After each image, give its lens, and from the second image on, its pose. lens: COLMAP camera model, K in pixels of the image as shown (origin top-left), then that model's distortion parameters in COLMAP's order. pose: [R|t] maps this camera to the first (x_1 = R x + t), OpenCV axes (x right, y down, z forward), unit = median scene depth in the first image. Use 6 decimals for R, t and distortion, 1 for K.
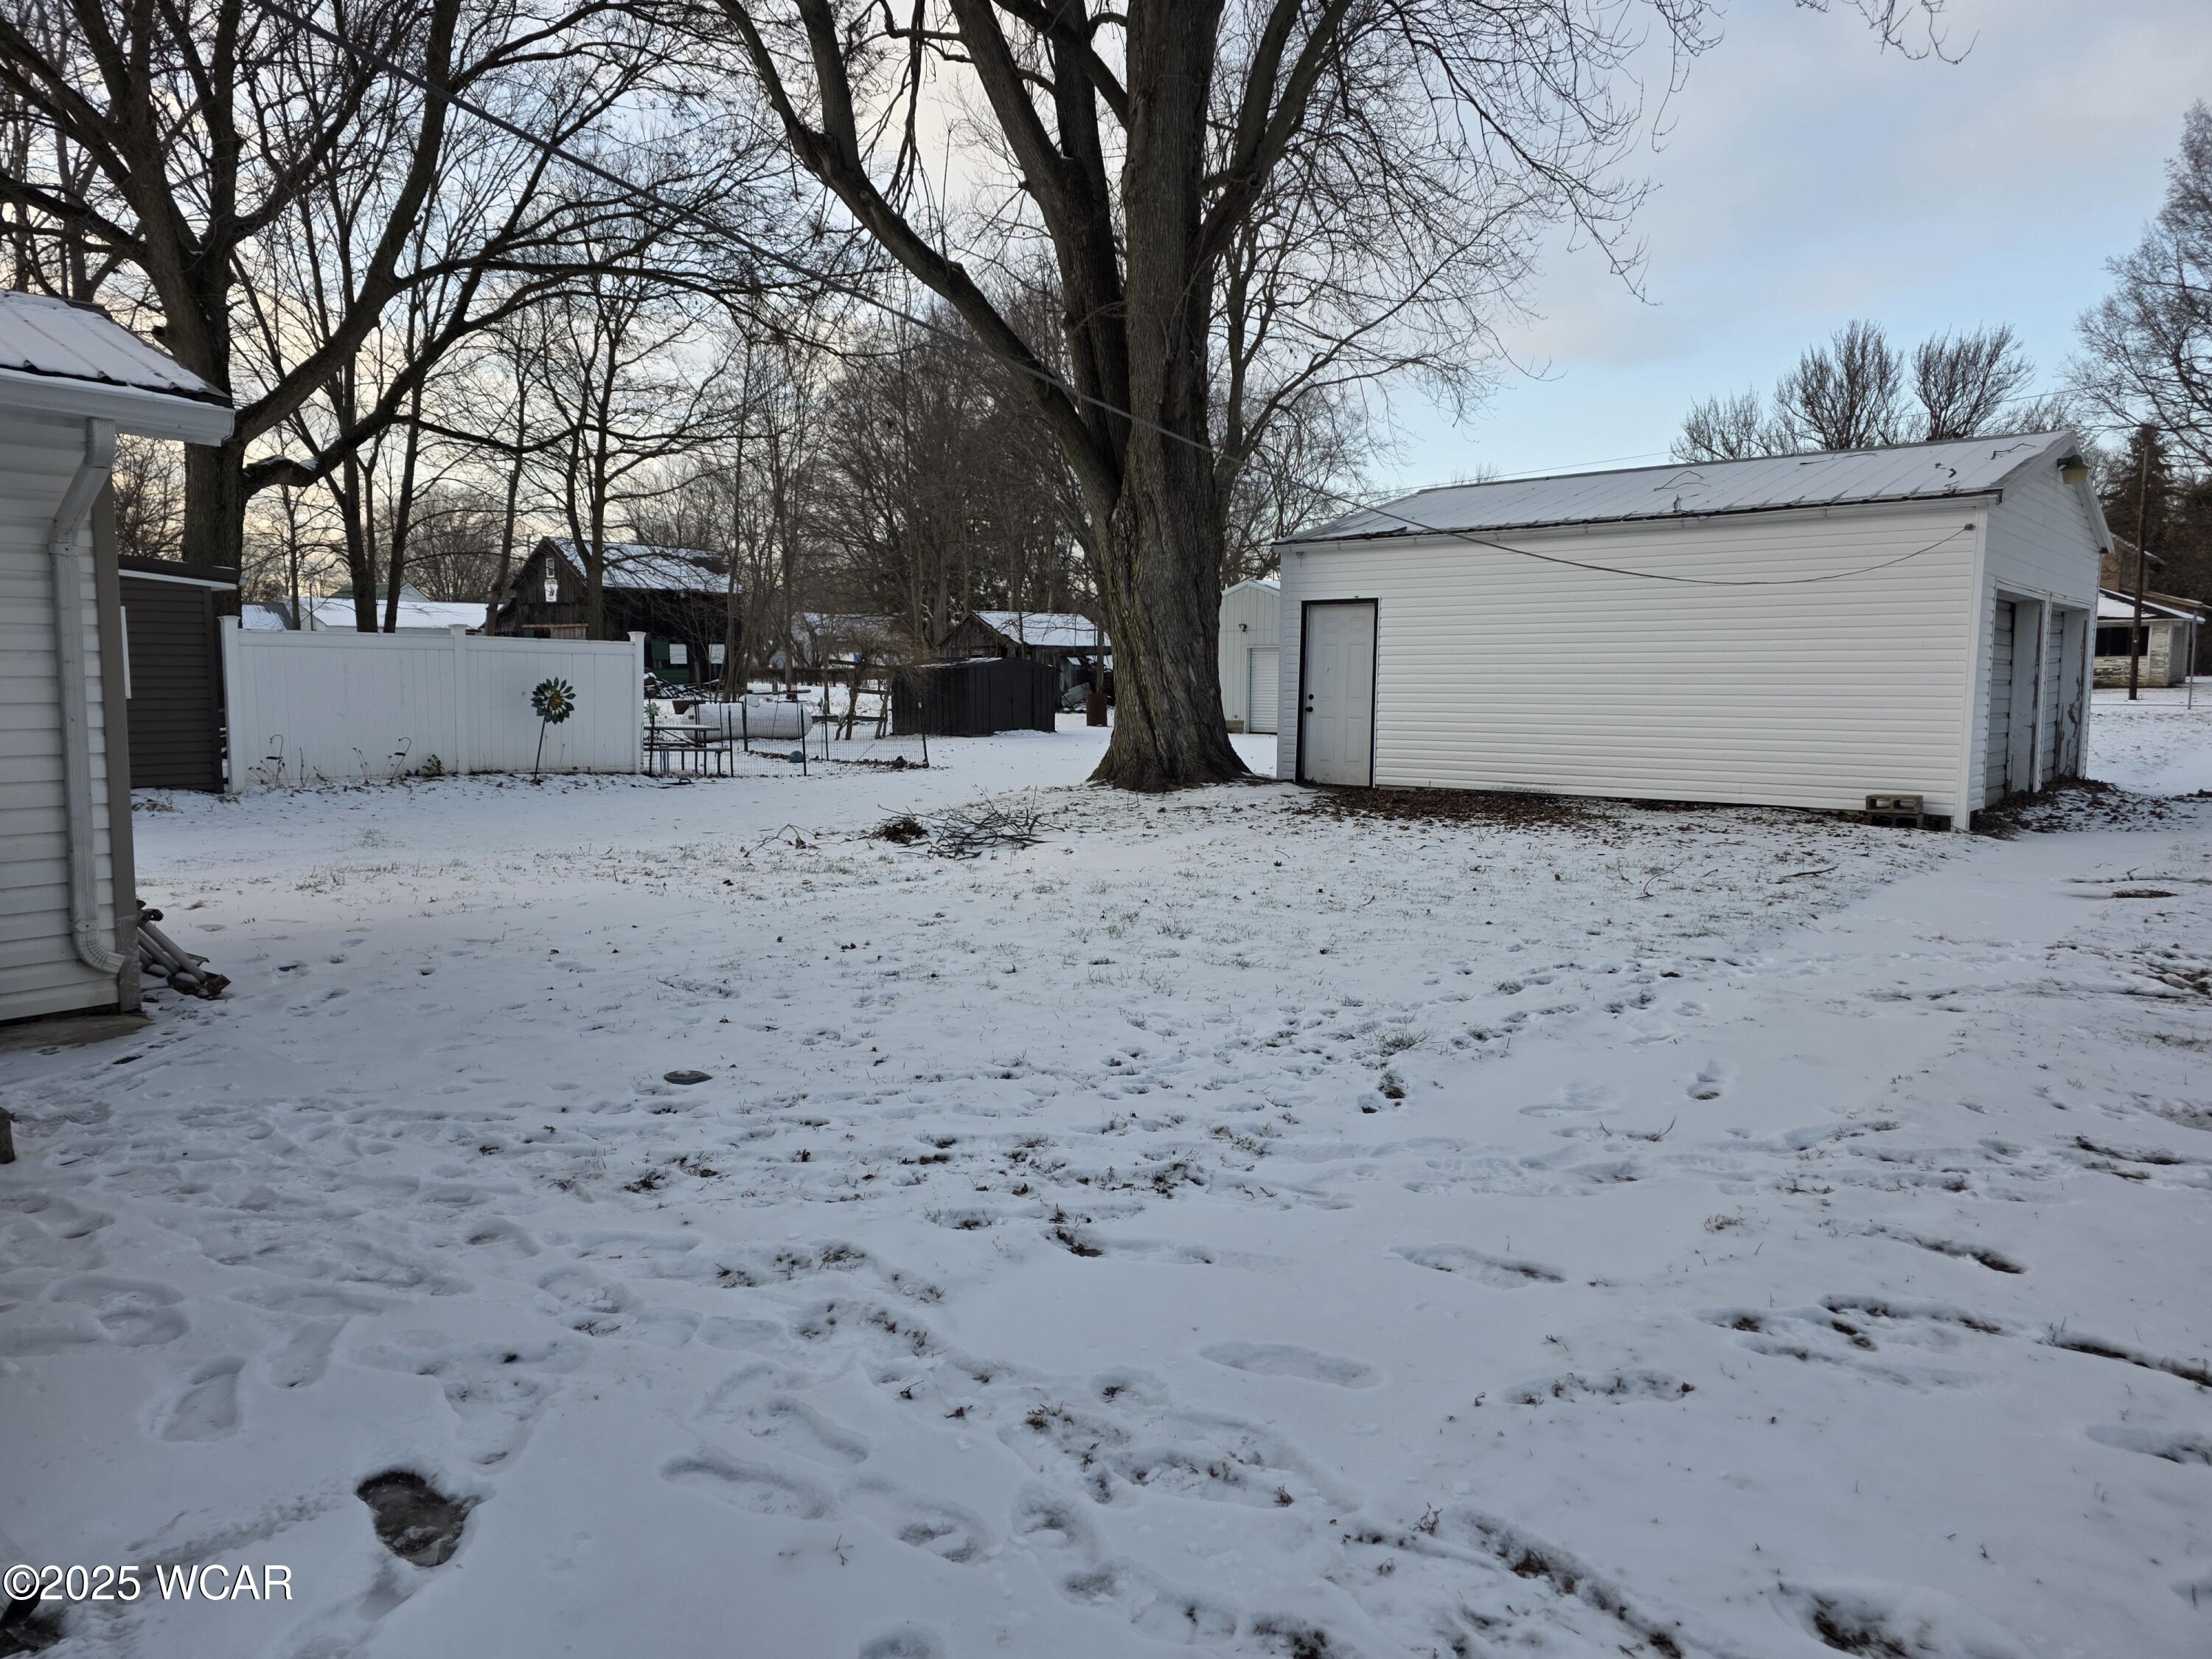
lens RADIAL K [[1488.2, 0, 1117.1], [0, 1488.2, 830.3], [0, 0, 1]] dist [0.047443, -0.004442]
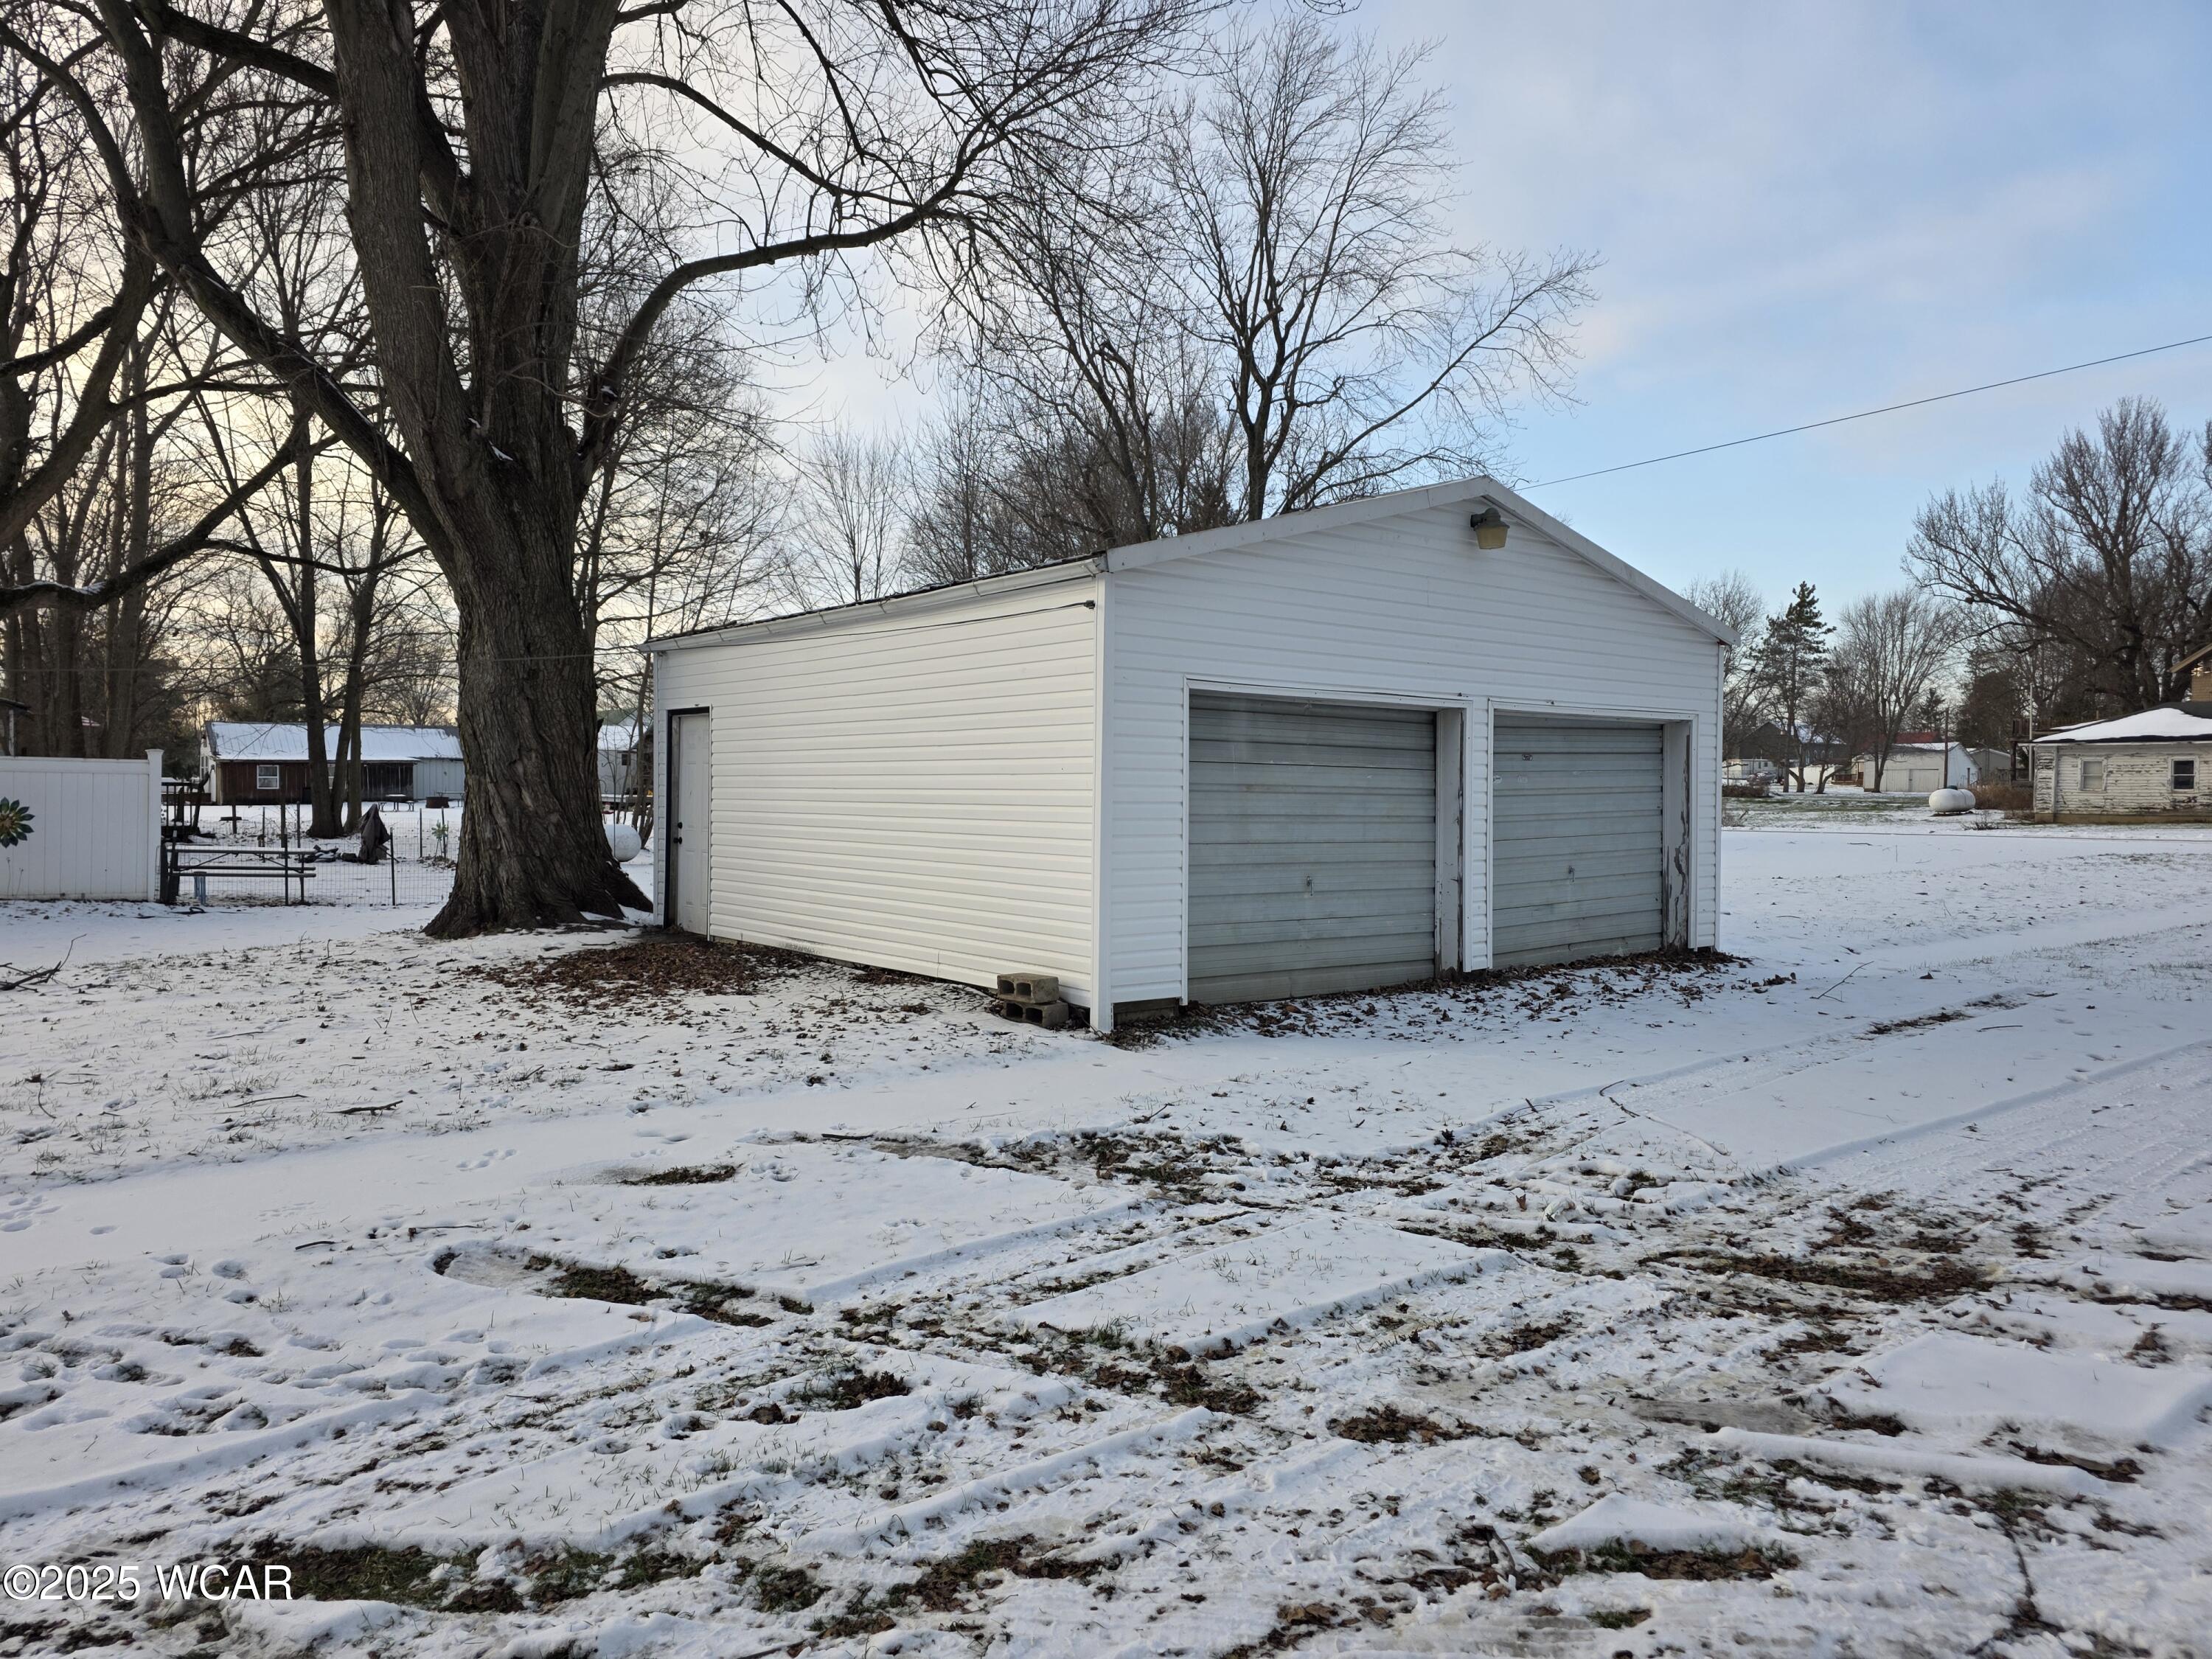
lens RADIAL K [[1488.2, 0, 1098.6], [0, 1488.2, 824.2], [0, 0, 1]] dist [0.047443, -0.004442]
pose [[0.978466, 0.009605, -0.206185, 0.469394], [-0.026832, 0.996360, -0.080916, -0.026494], [0.204657, 0.084705, 0.975162, 0.213326]]
